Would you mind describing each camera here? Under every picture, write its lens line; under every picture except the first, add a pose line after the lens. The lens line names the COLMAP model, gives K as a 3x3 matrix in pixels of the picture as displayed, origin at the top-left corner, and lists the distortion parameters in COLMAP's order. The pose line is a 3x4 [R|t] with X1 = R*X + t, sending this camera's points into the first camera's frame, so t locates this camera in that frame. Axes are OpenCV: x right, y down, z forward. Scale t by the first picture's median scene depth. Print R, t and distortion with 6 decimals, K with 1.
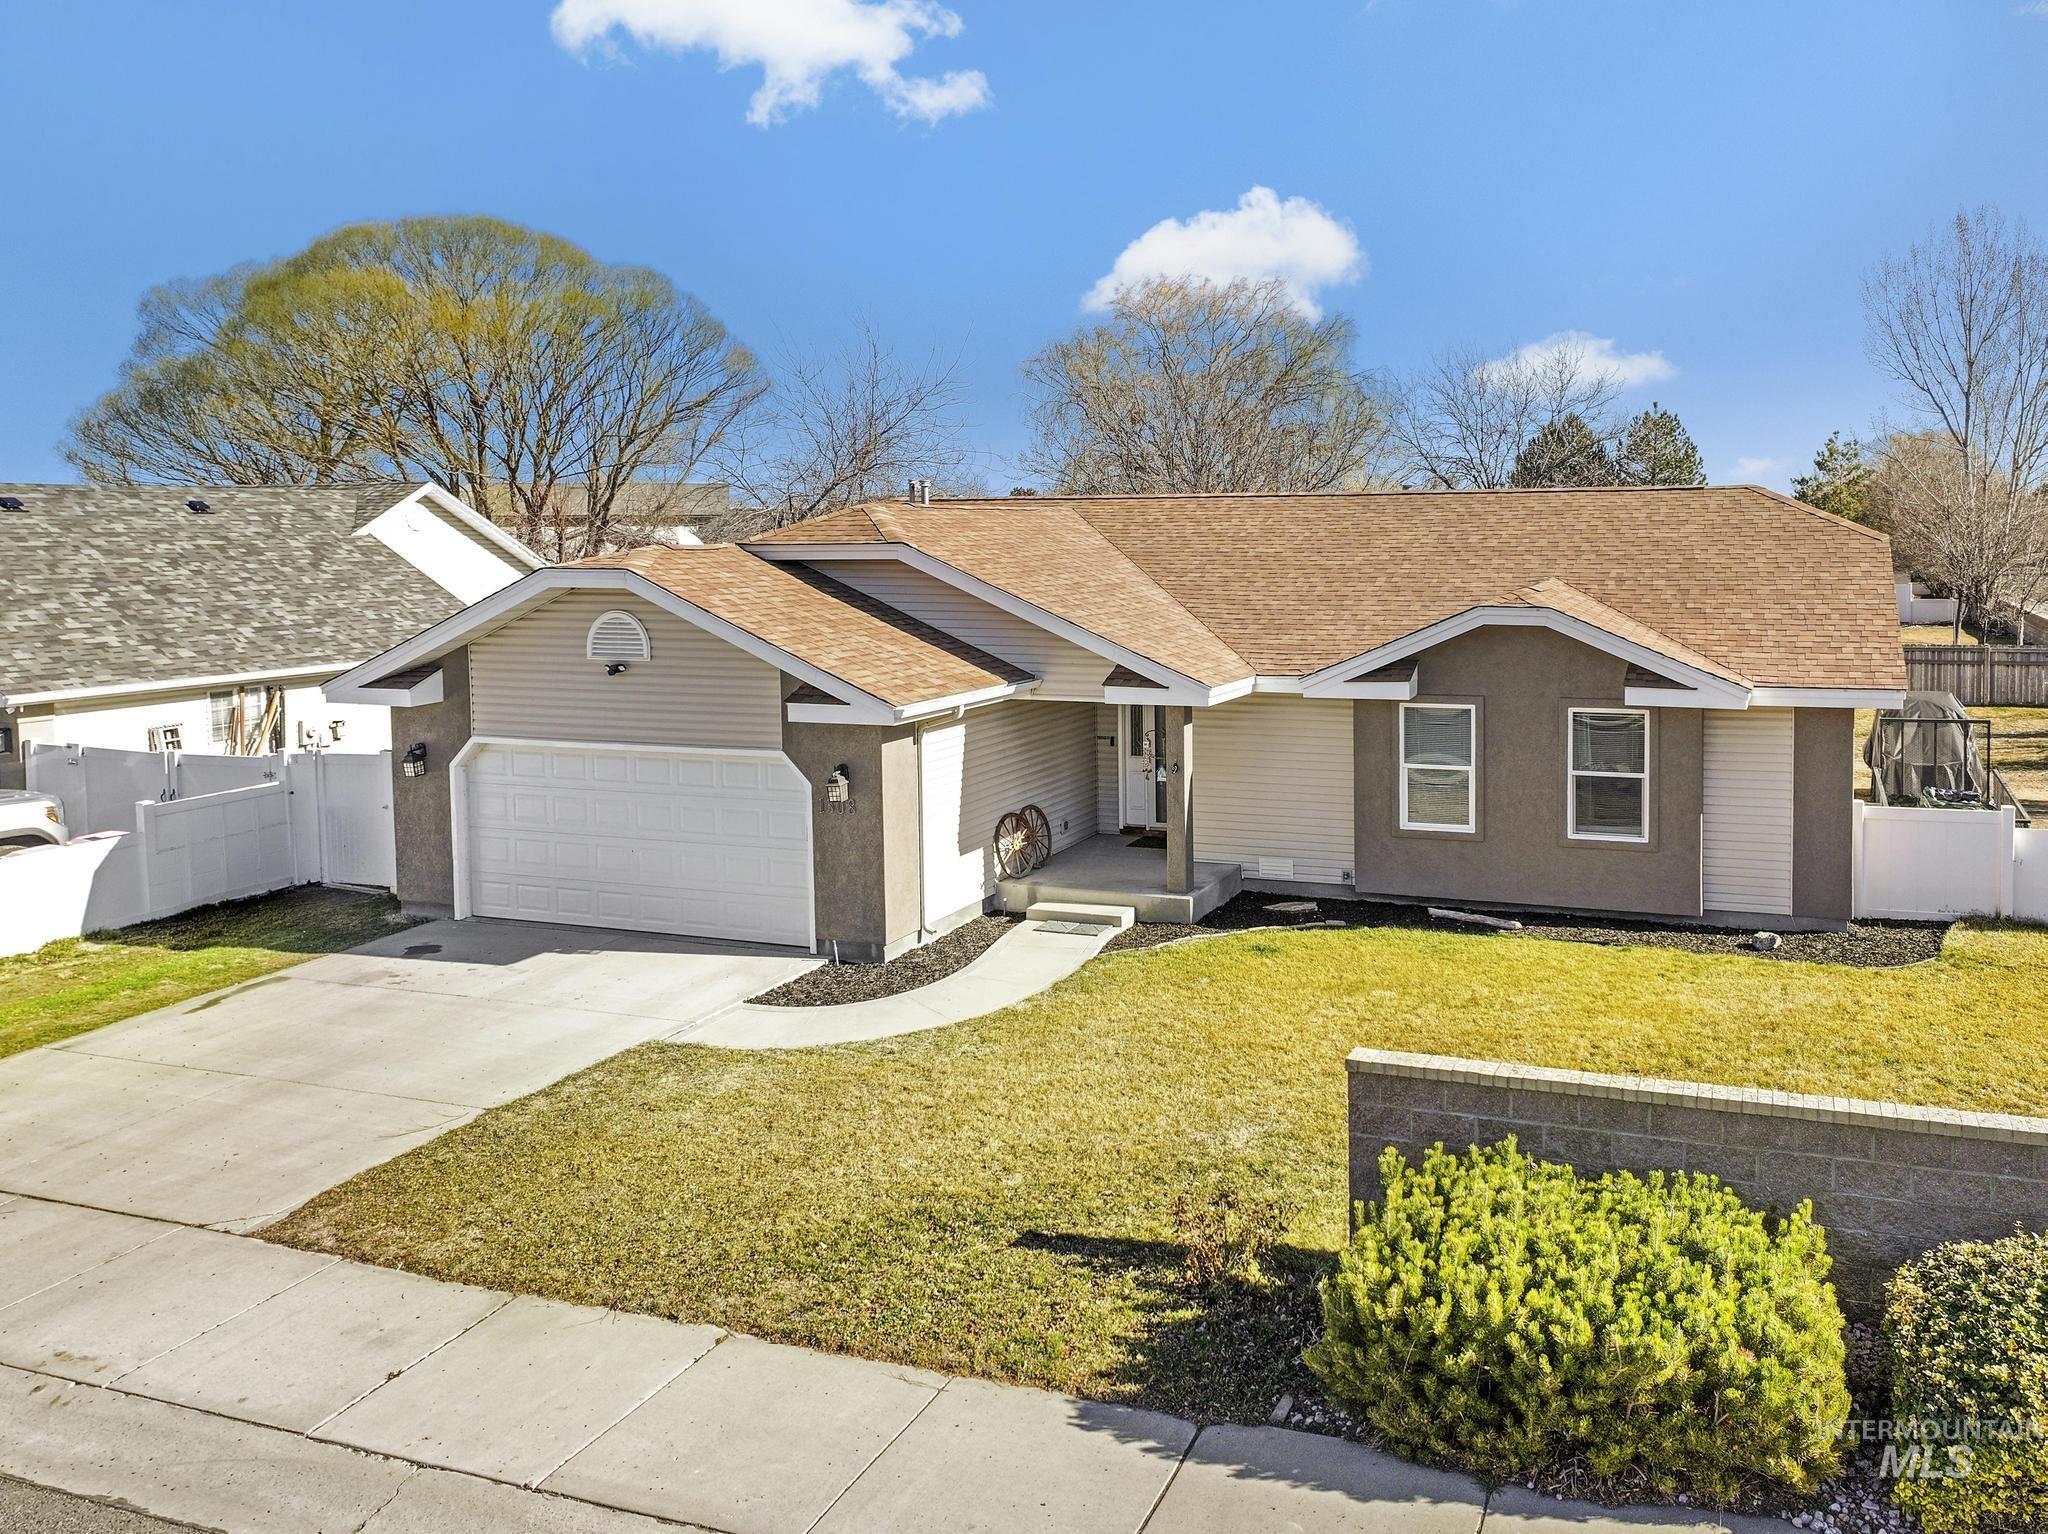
lens RADIAL K [[1484.8, 0, 1249.9], [0, 1484.8, 691.9], [0, 0, 1]] dist [-0.002382, 0.005827]
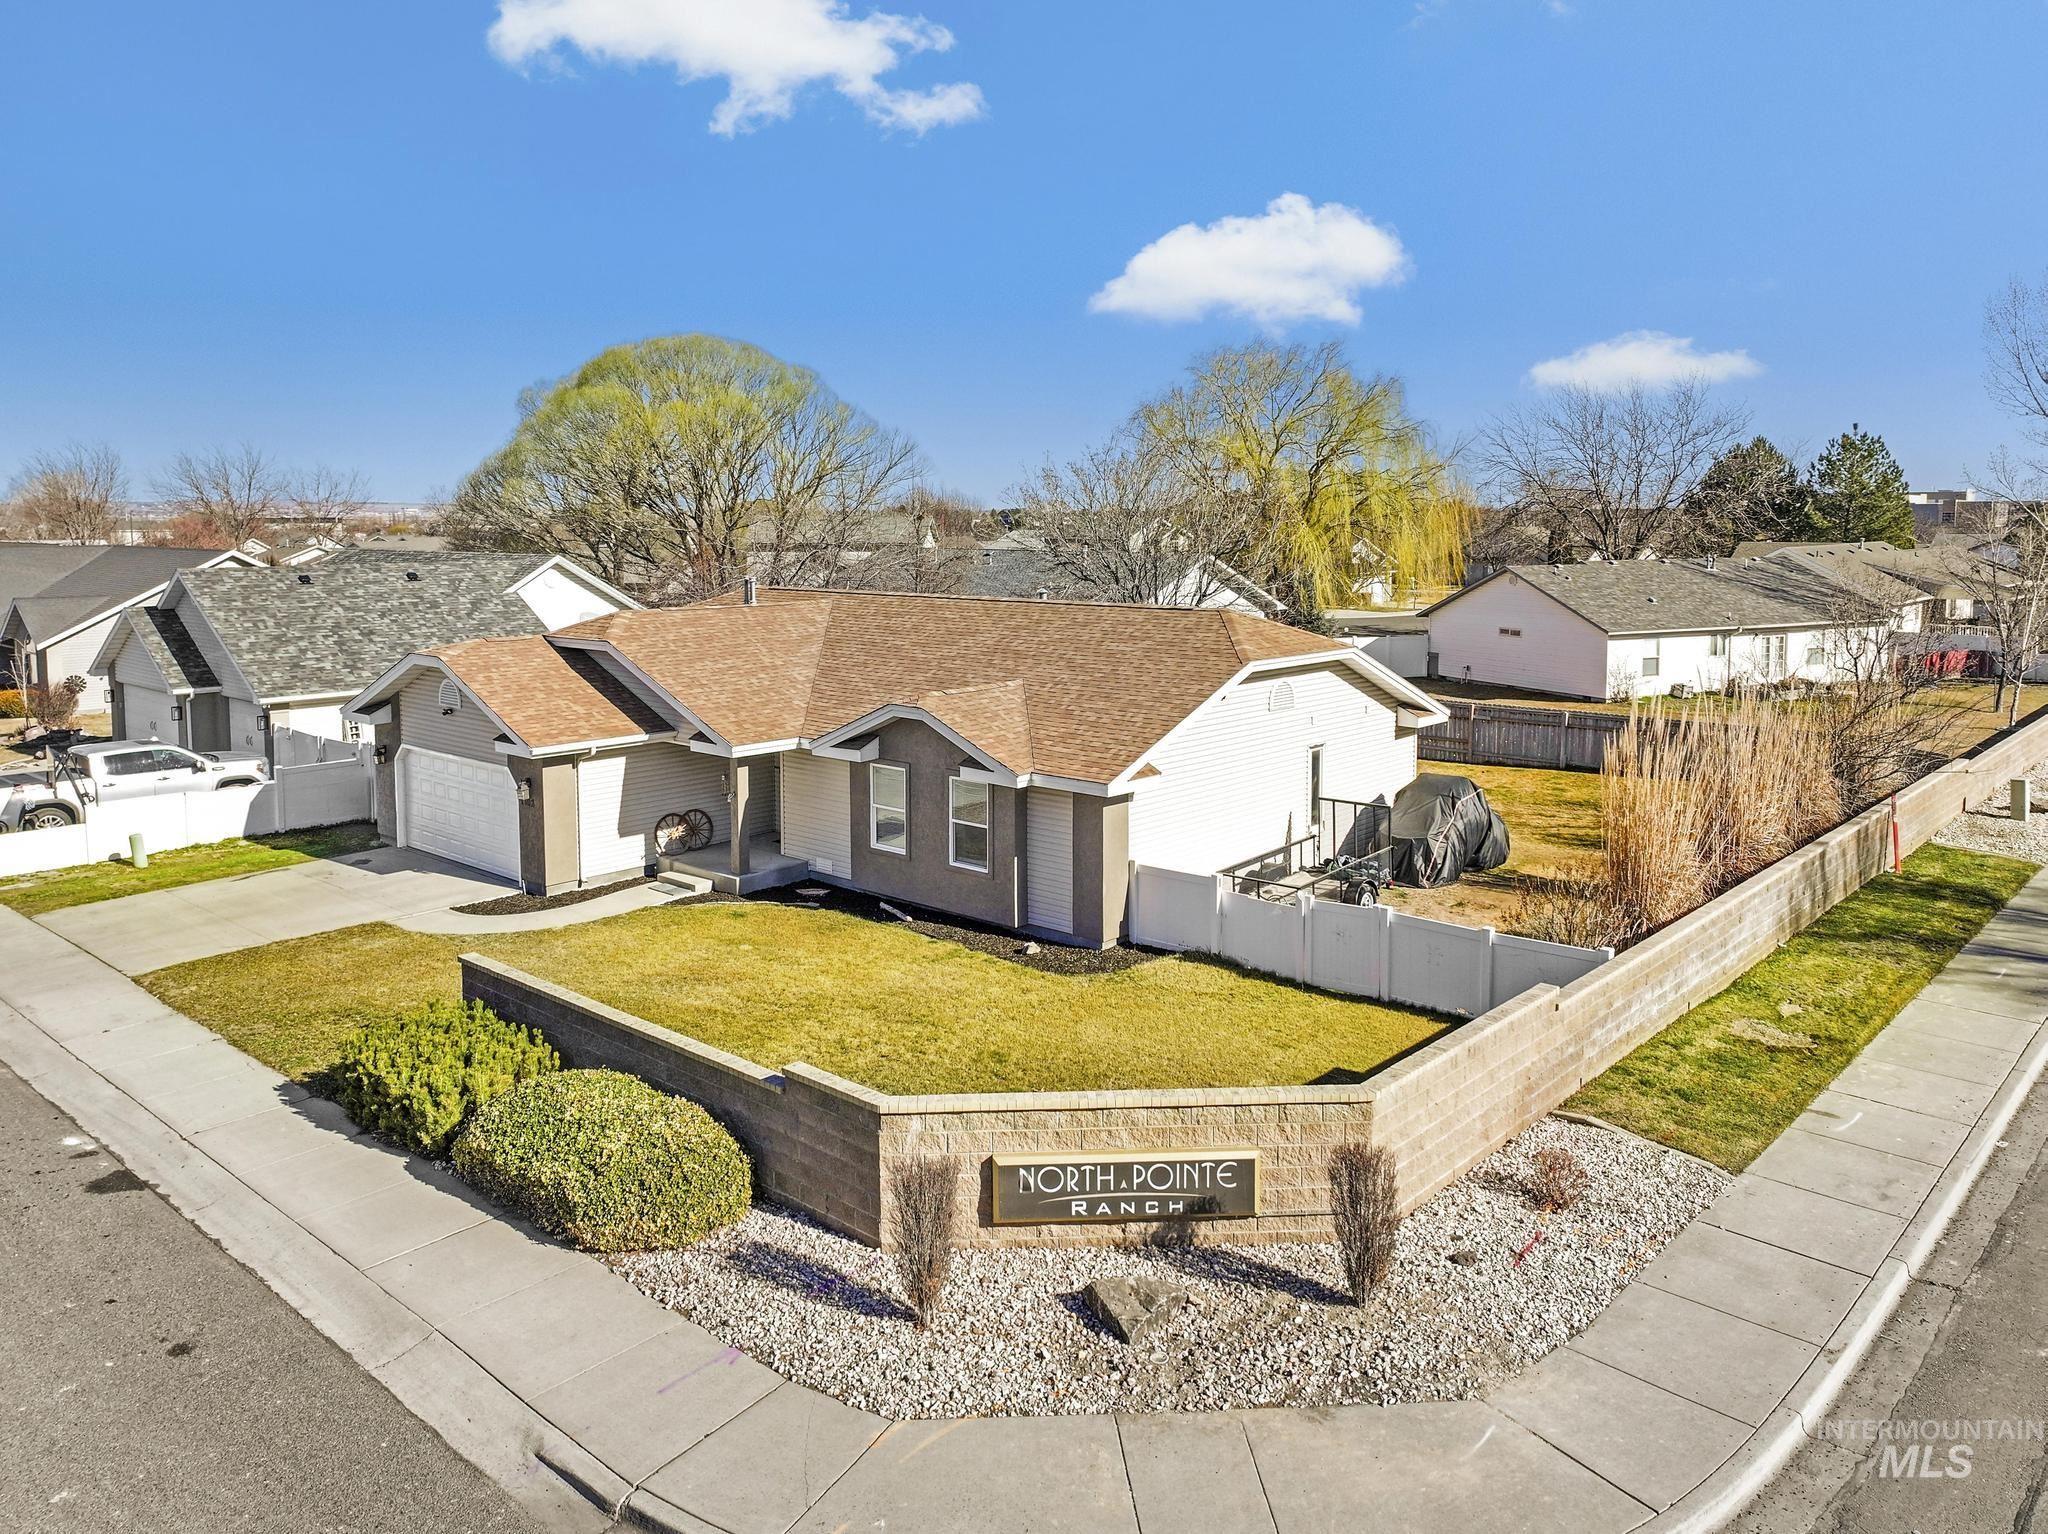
lens RADIAL K [[1427.9, 0, 1024.0], [0, 1427.9, 767.0], [0, 0, 1]] dist [-0.000034, 0.009456]
pose [[0.914913, 0.073211, -0.396956, 0.829522], [-0.047409, 0.996098, 0.074444, -0.104330], [0.400857, -0.049291, 0.914814, -0.247429]]
